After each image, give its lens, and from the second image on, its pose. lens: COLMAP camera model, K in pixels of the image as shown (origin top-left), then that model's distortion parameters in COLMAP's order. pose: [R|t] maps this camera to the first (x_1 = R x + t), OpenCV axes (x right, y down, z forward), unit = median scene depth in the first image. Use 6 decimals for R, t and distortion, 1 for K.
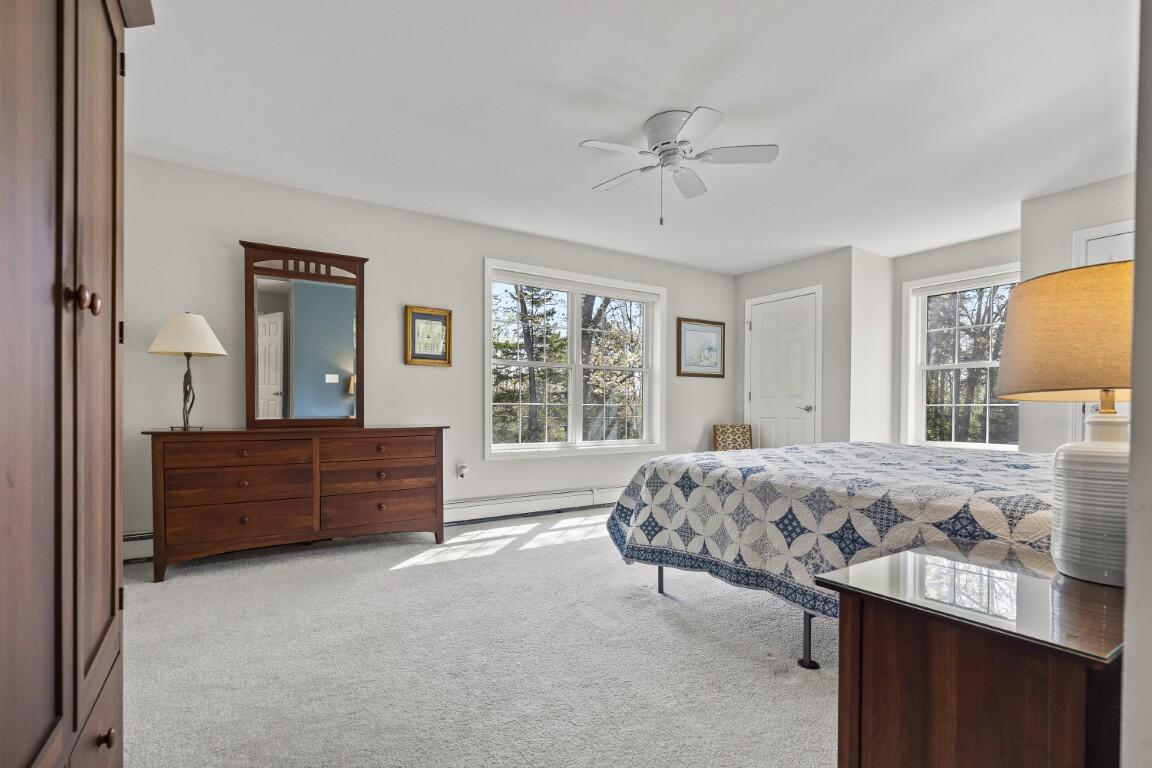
lens RADIAL K [[546.5, 0, 573.3], [0, 546.5, 391.4], [0, 0, 1]] dist [-0.003585, -0.000289]
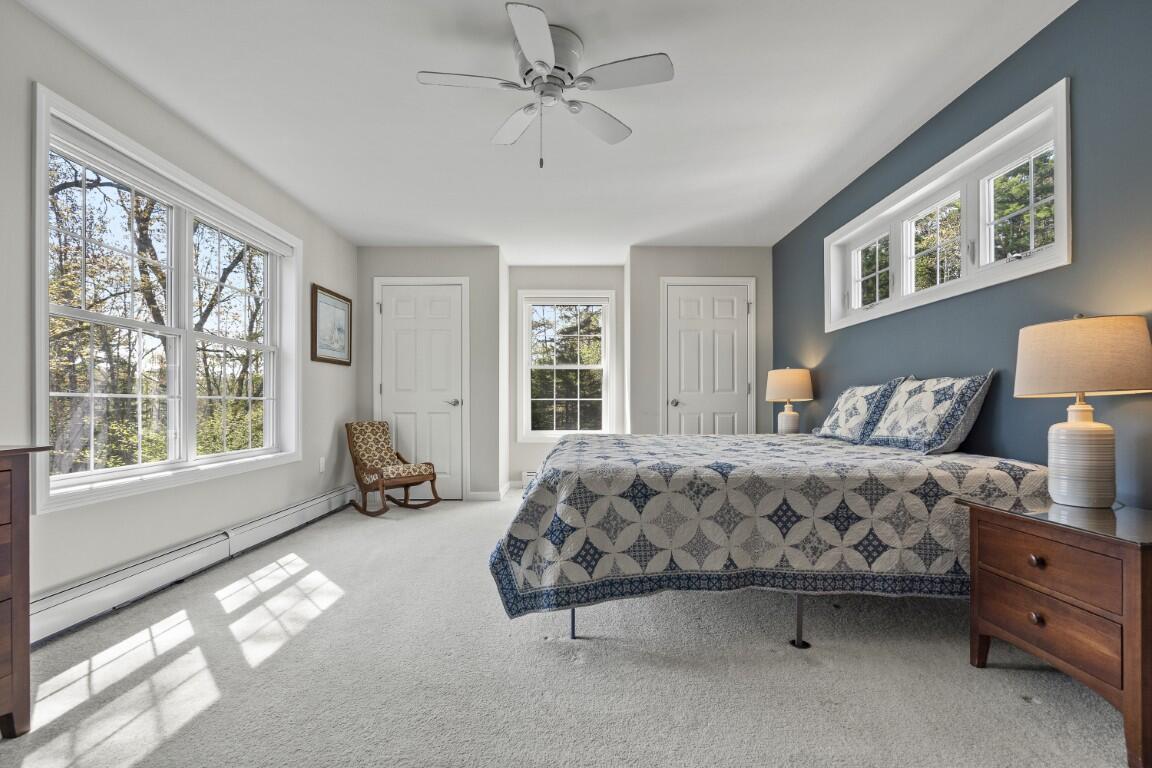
lens RADIAL K [[535.9, 0, 578.7], [0, 535.9, 391.0], [0, 0, 1]] dist [-0.003375, 0.000087]
pose [[0.534672, 0.015096, 0.844925, -0.511465], [-0.022510, 0.999740, -0.003617, 0.018149], [-0.844760, -0.017085, 0.534873, 0.614145]]
